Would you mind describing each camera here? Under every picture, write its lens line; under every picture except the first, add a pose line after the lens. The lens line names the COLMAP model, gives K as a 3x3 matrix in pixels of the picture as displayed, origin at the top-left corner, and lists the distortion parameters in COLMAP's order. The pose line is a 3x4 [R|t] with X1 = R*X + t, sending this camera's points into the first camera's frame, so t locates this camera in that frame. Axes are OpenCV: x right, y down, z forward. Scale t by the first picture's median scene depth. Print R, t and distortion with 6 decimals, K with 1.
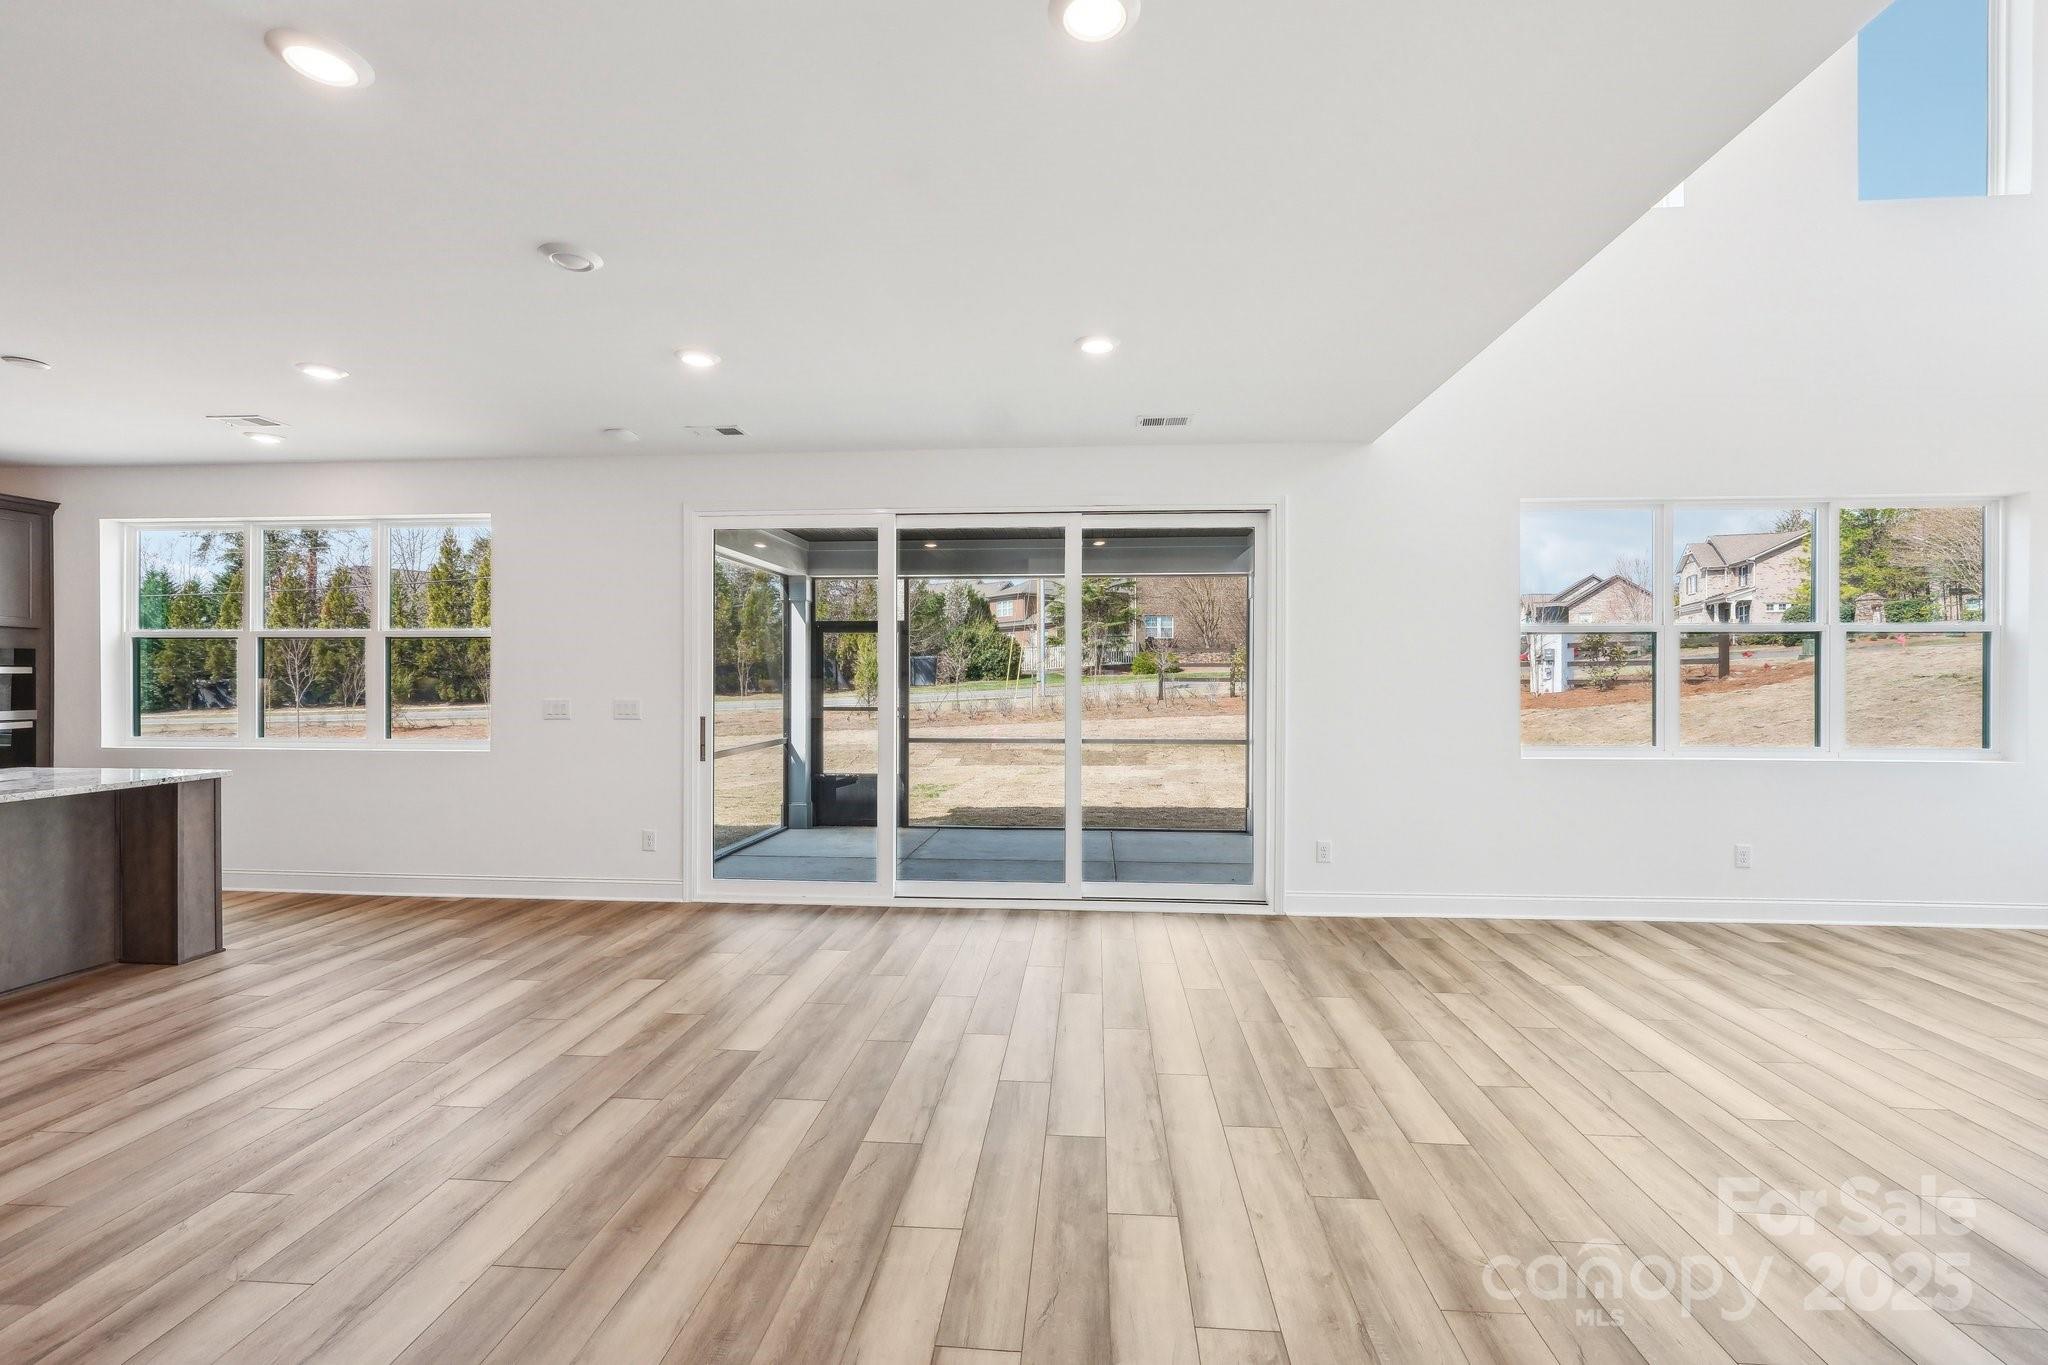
lens RADIAL K [[882.9, 0, 1023.6], [0, 882.9, 681.9], [0, 0, 1]] dist [-0.003651, -0.000212]
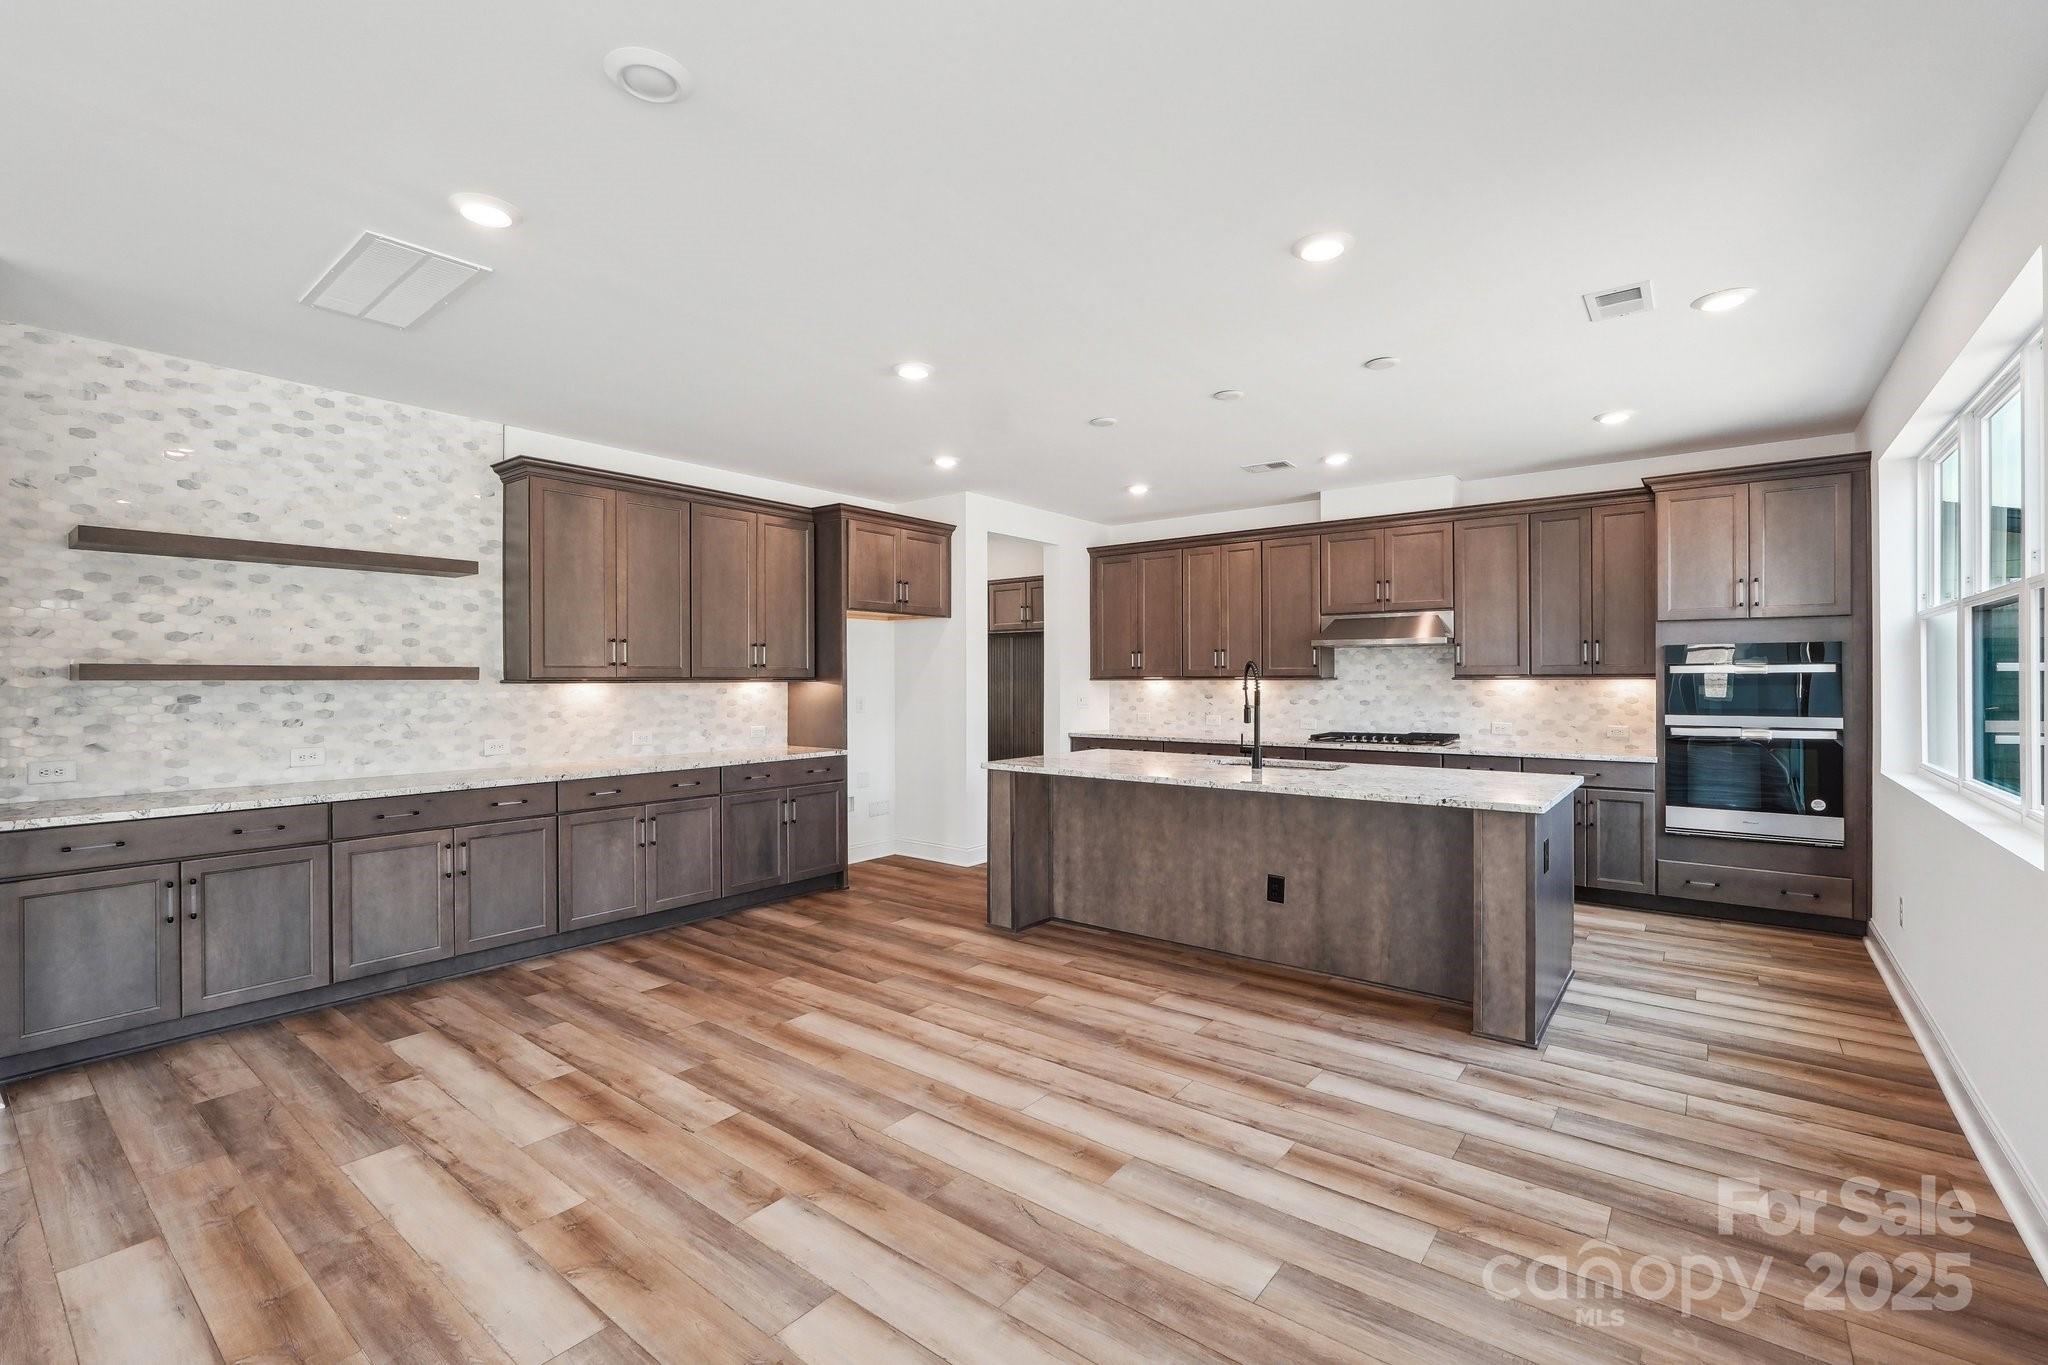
lens RADIAL K [[882.9, 0, 1026.2], [0, 882.9, 679.1], [0, 0, 1]] dist [-0.003651, -0.000212]
pose [[-0.550913, -0.000930, -0.834562, -0.077589], [-0.000158, 0.999999, -0.001010, -0.003513], [0.834563, -0.000425, -0.550913, 1.331727]]
